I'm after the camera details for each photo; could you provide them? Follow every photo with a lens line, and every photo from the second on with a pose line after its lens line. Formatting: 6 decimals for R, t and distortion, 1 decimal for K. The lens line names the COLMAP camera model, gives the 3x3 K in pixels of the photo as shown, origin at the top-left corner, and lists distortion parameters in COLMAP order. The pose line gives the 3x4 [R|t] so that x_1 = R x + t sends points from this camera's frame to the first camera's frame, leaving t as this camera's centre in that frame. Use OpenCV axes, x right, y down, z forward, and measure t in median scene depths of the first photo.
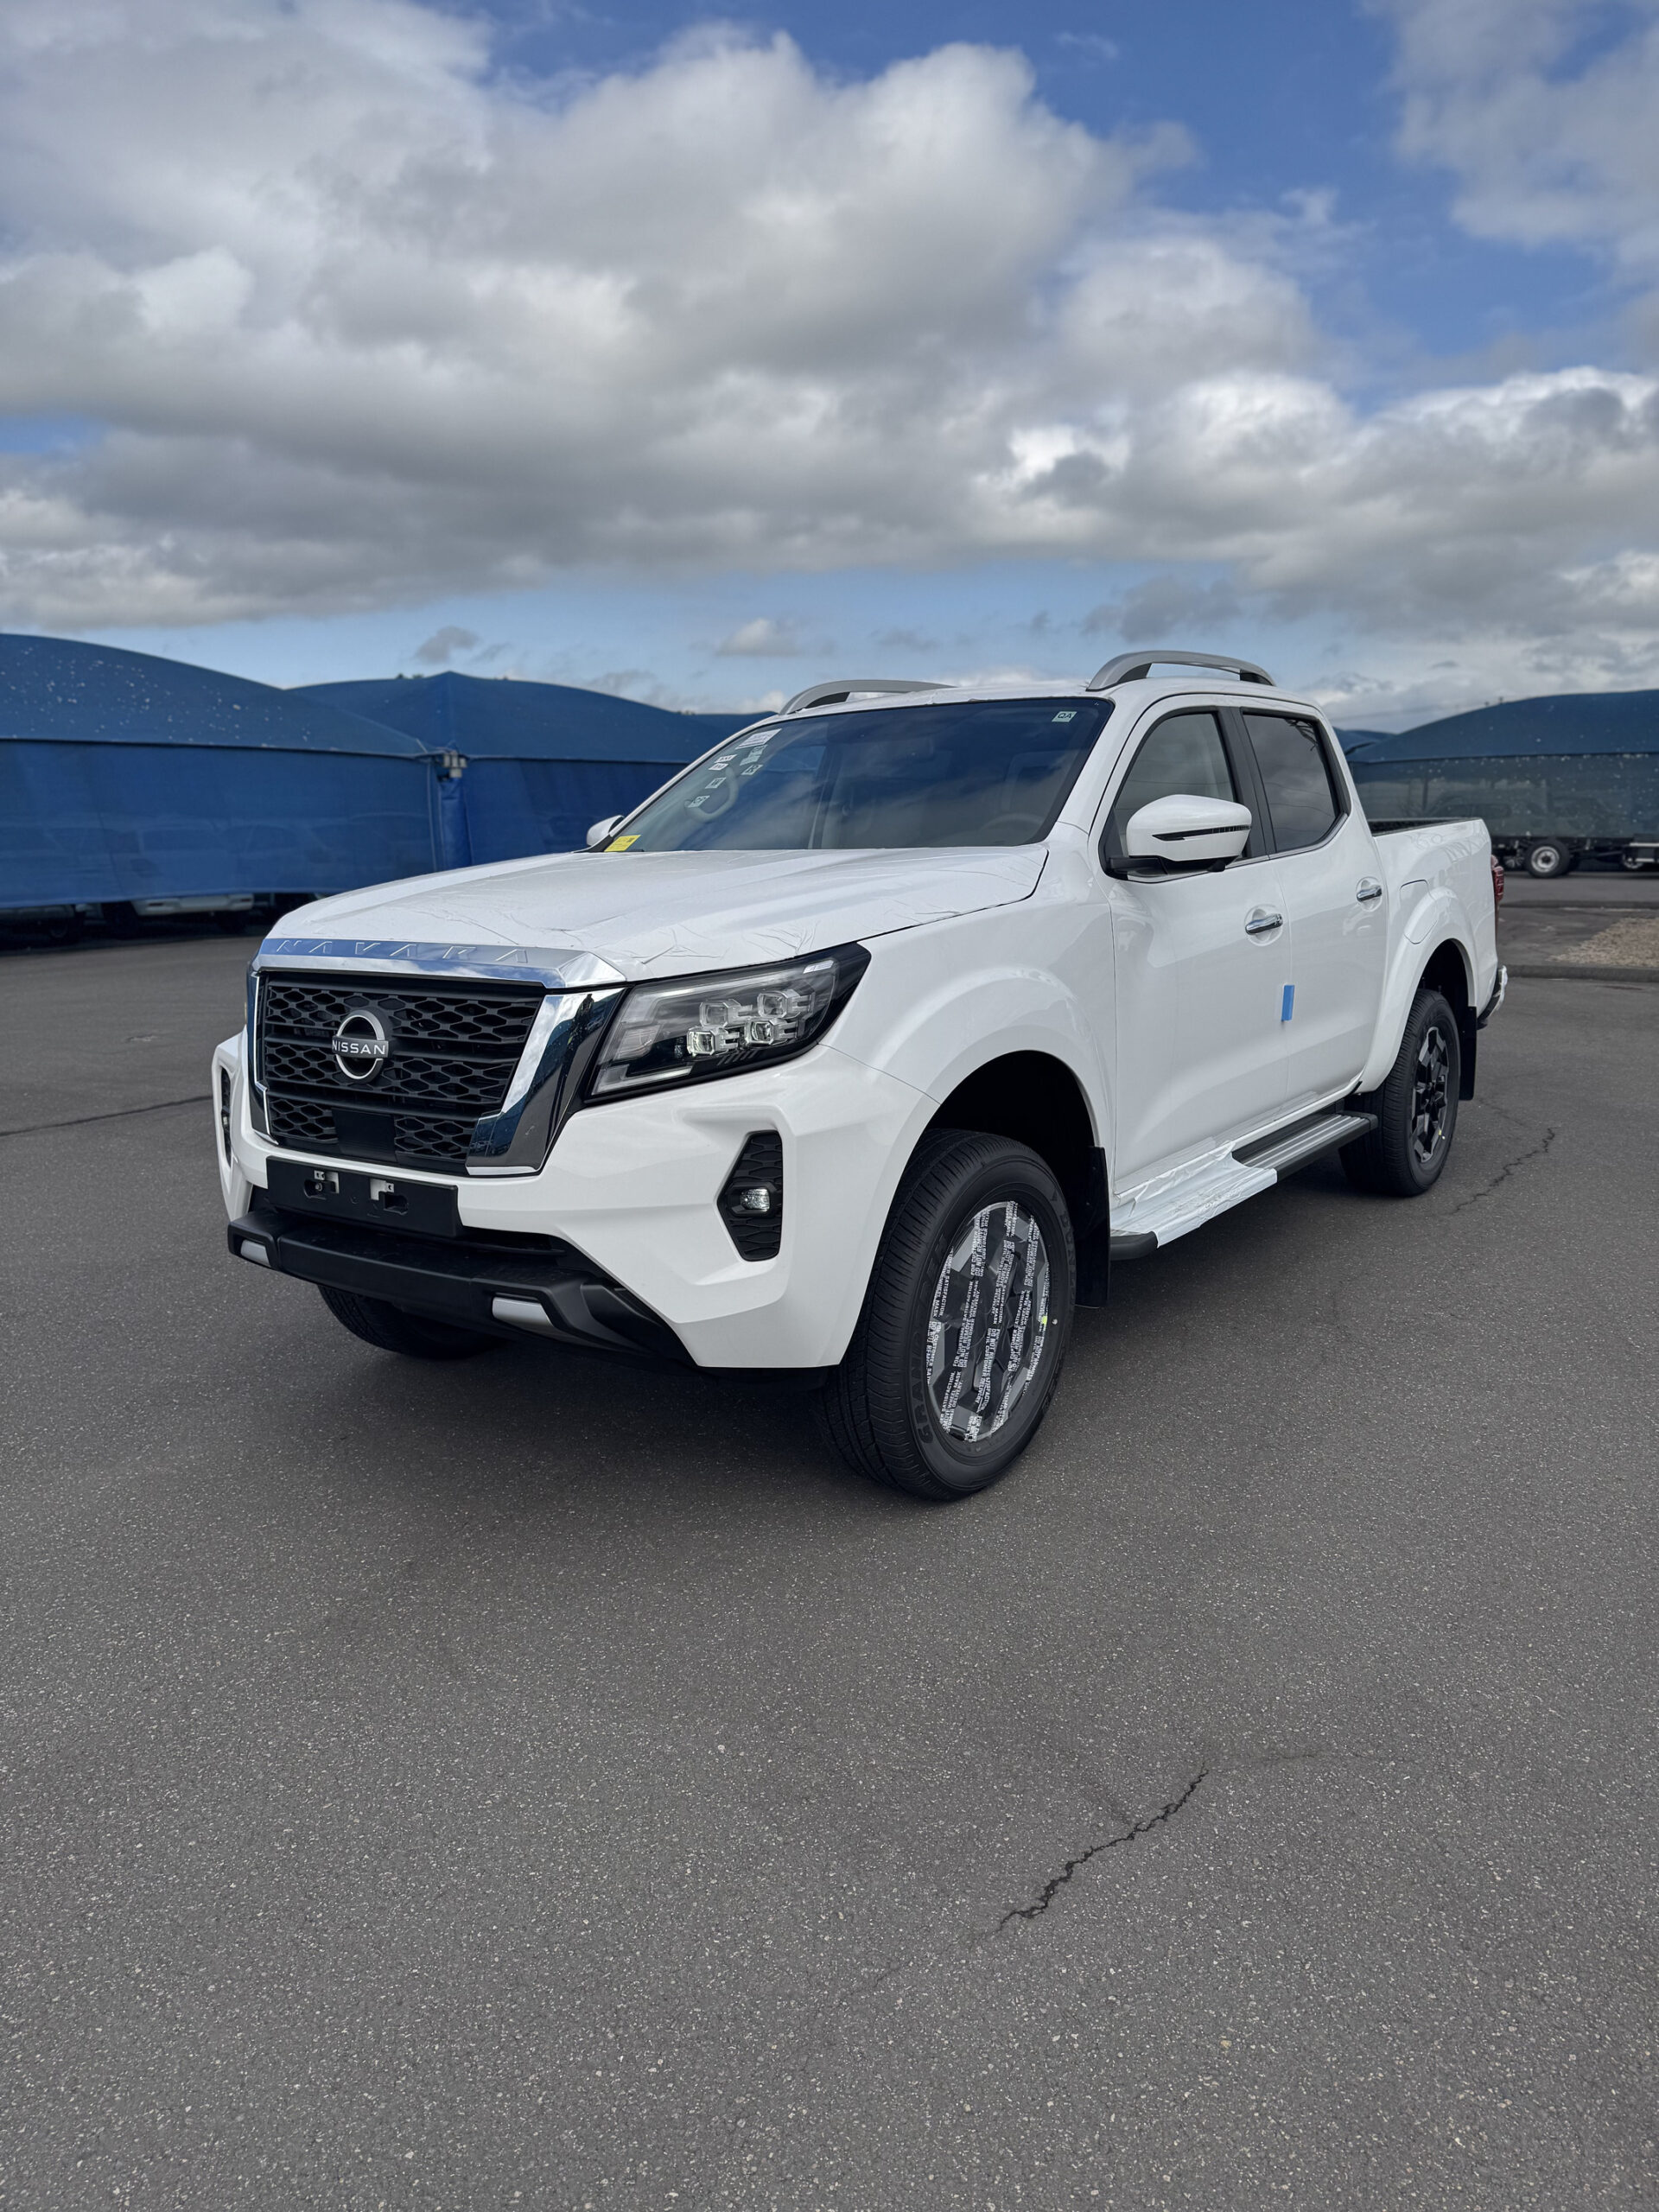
lens RADIAL K [[1614.2, 0, 829.2], [0, 1614.2, 1078.2], [0, 0, 1]] dist [0.026942, -0.001742]
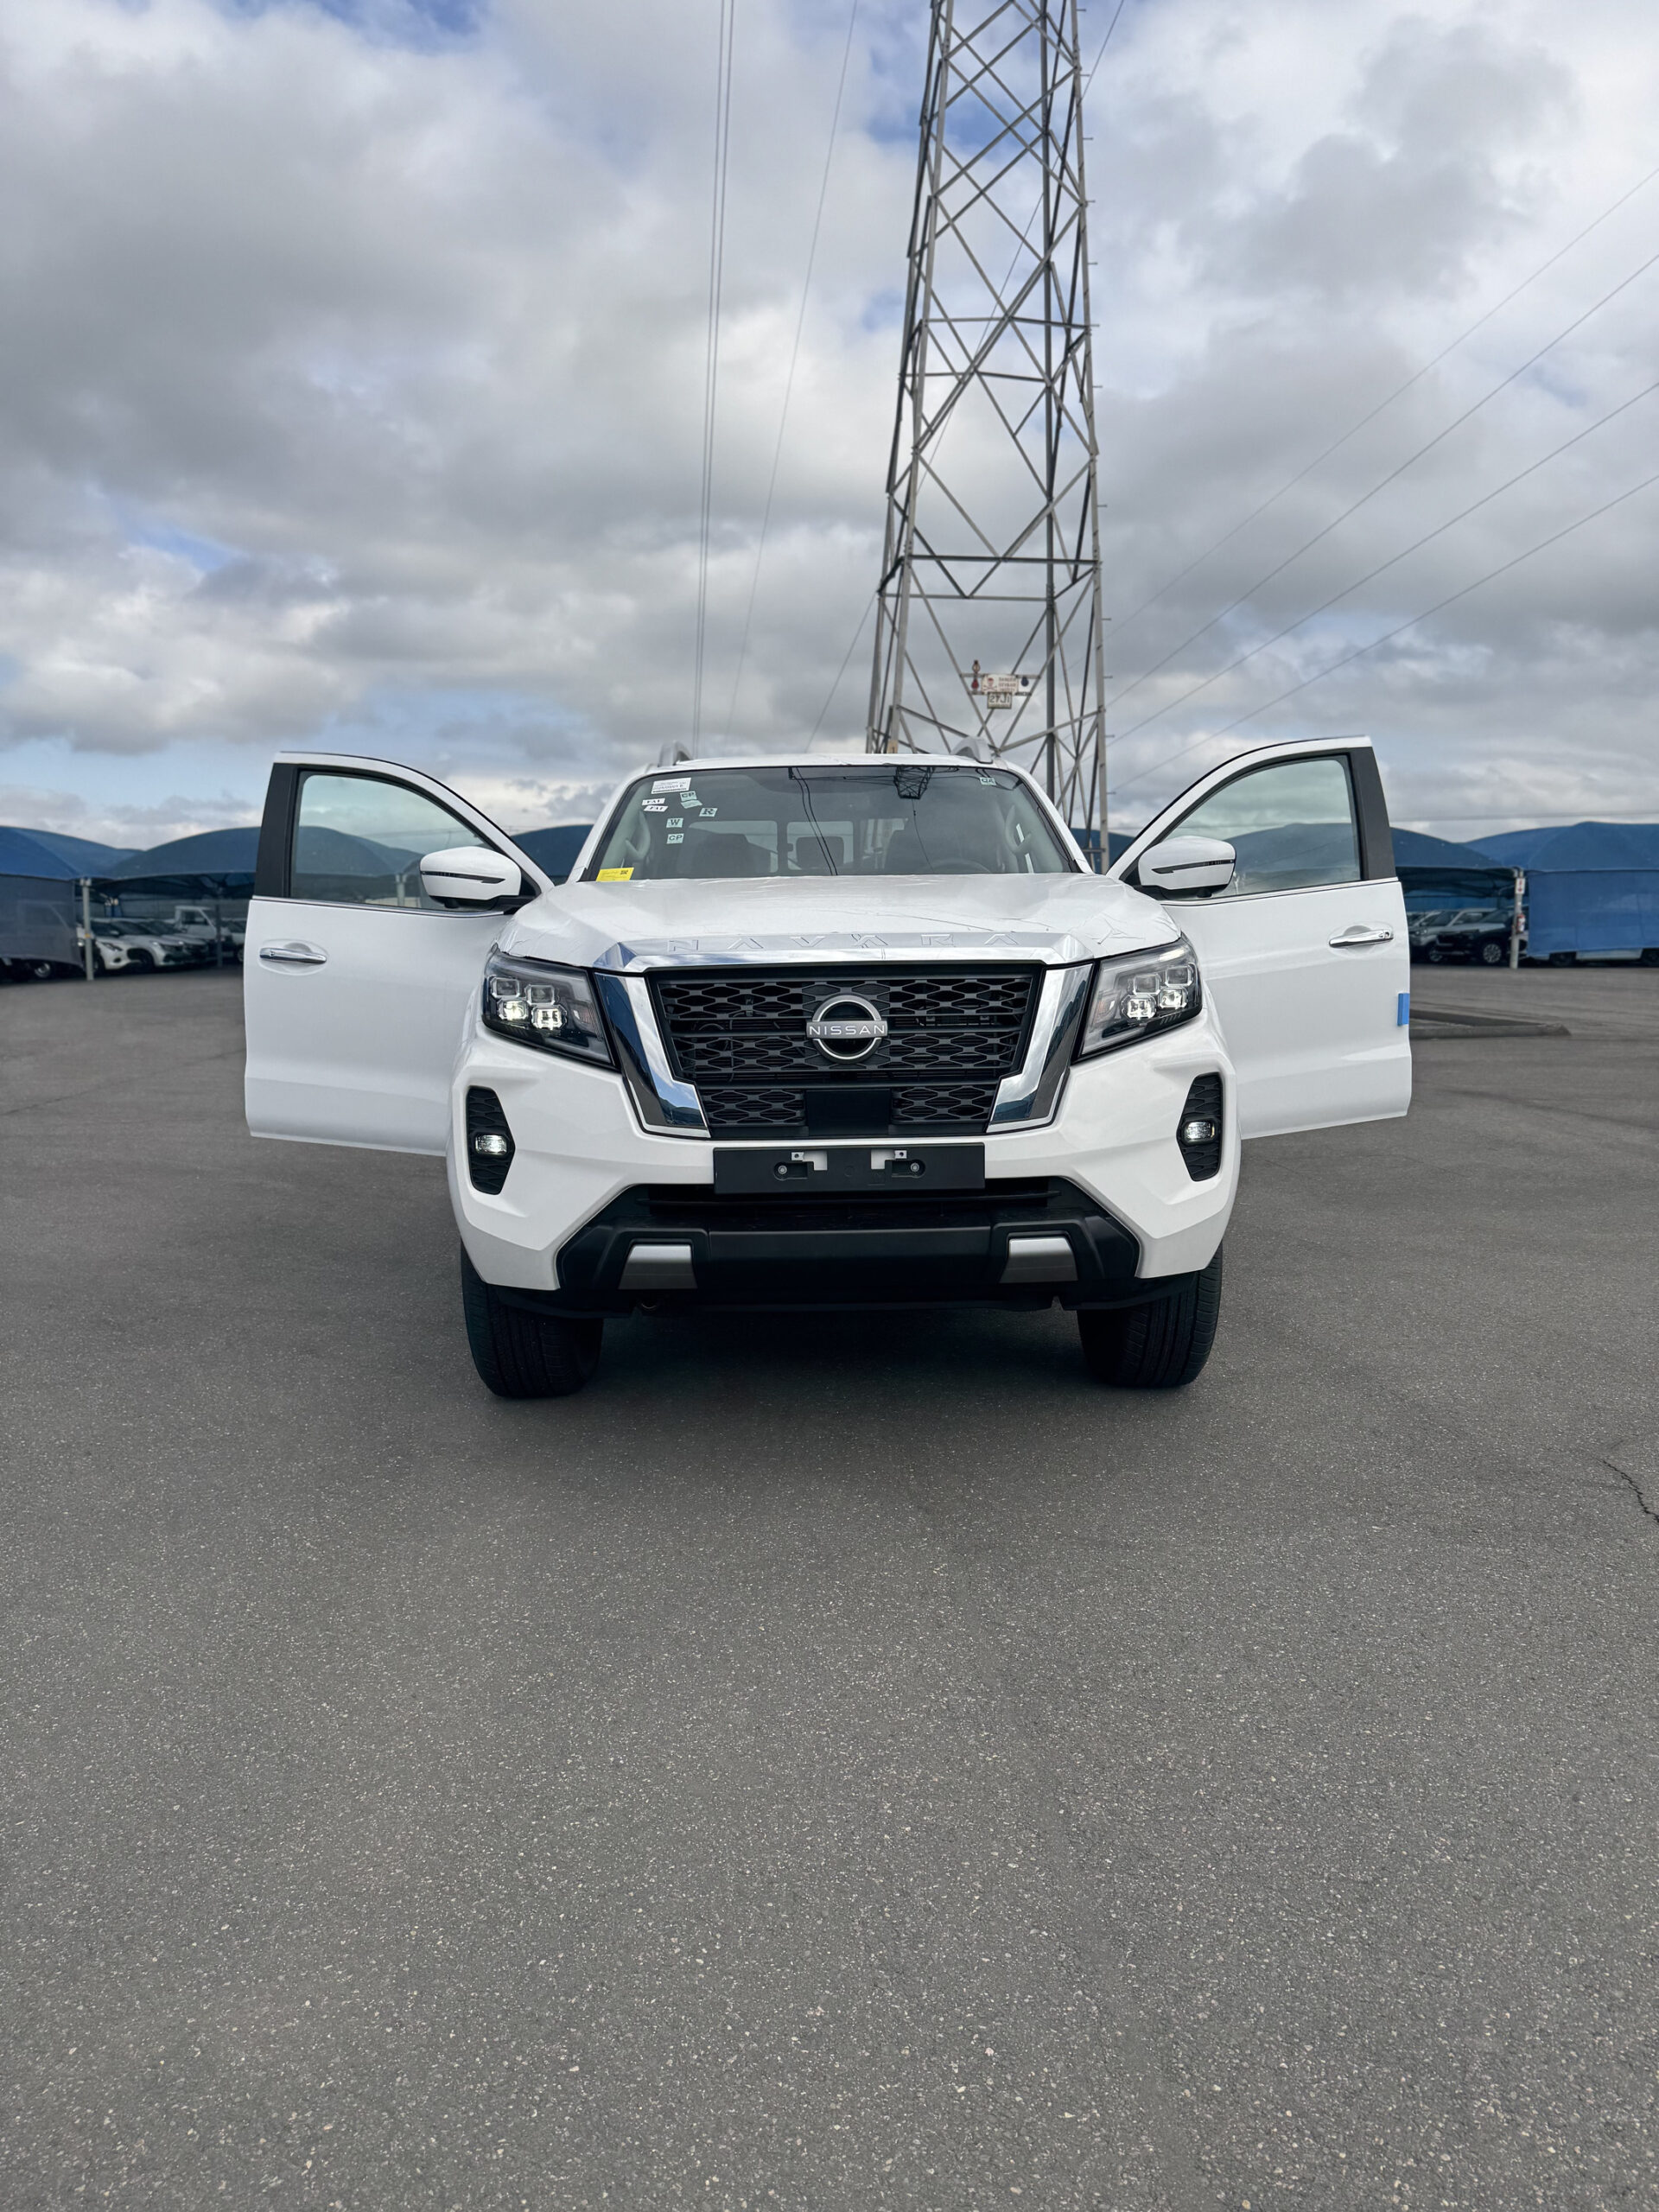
lens RADIAL K [[1619.1, 0, 822.2], [0, 1619.1, 1121.3], [0, 0, 1]] dist [0.068064, -0.101990]
pose [[0.804967, -0.062086, 0.590062, -0.945941], [0.091850, 0.995561, -0.020550, 0.062096], [-0.586167, 0.070740, 0.807096, 0.147080]]
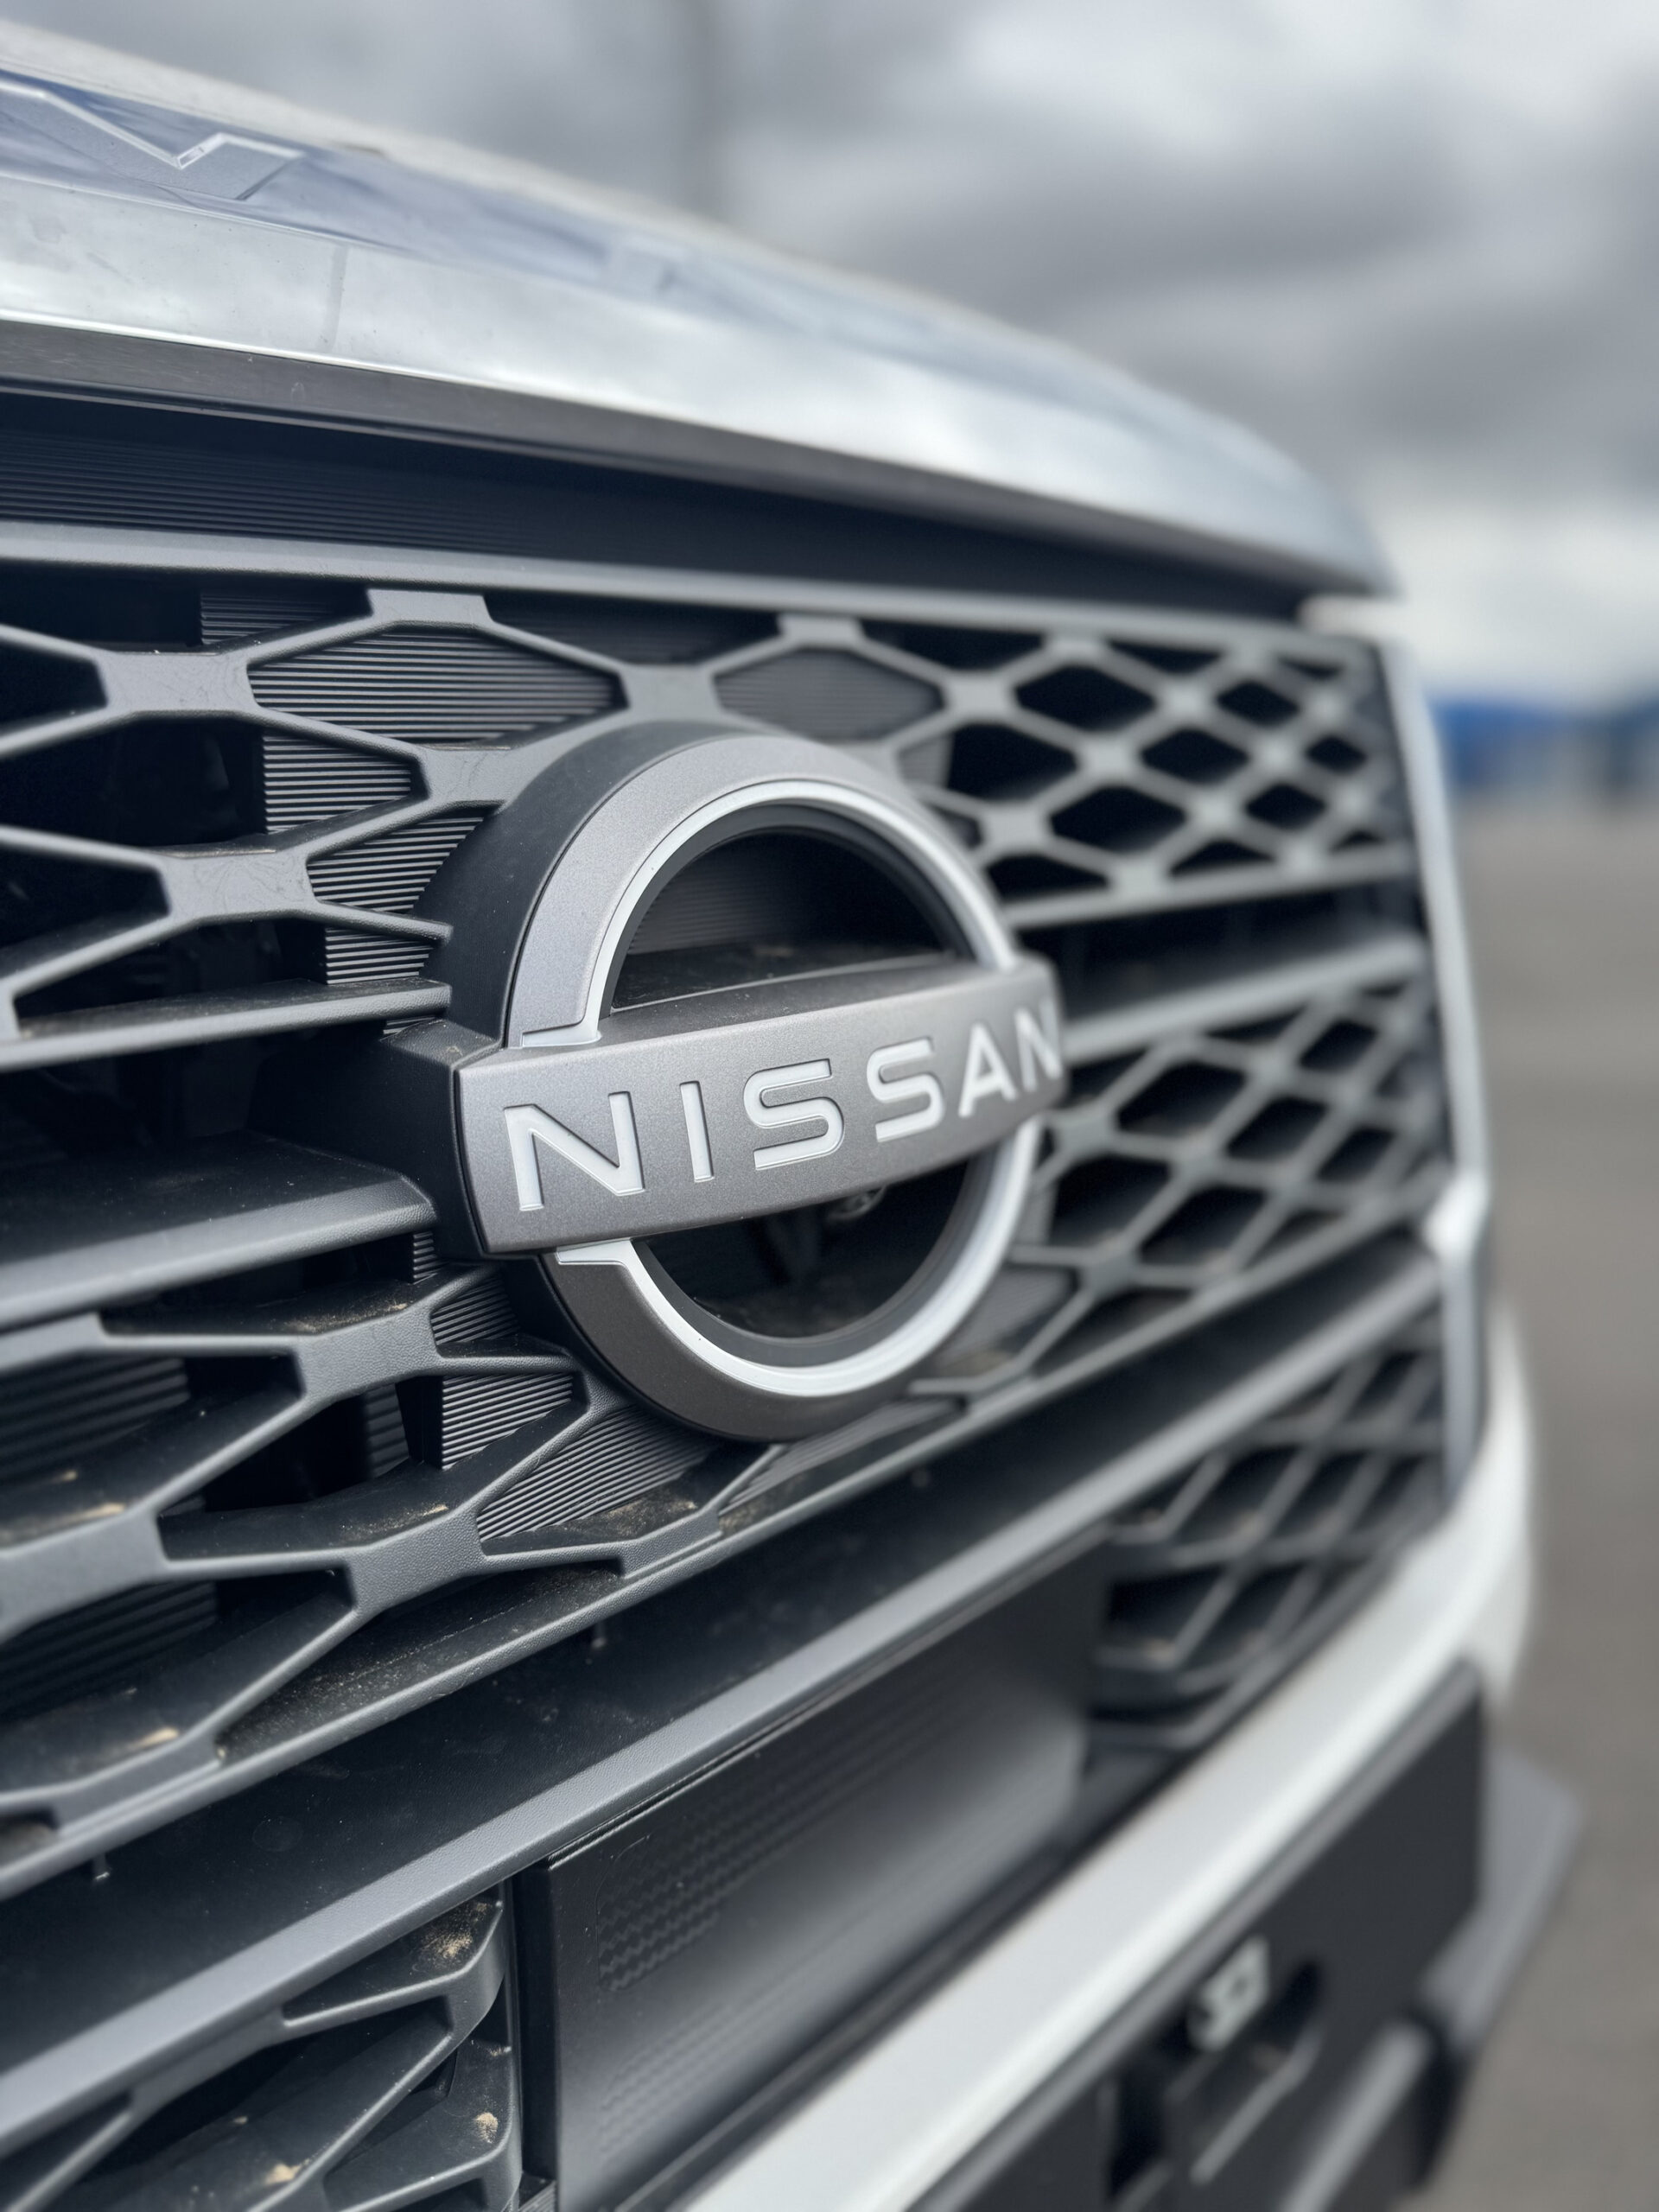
lens RADIAL K [[1661.1, 0, 829.5], [0, 1661.1, 1106.0], [0, 0, 1]] dist [0.008015, 0.004681]
pose [[0.127678, -0.174647, 0.976318, -0.397889], [0.186680, 0.971012, 0.149285, -0.034278], [-0.974089, 0.163198, 0.156580, 0.987627]]
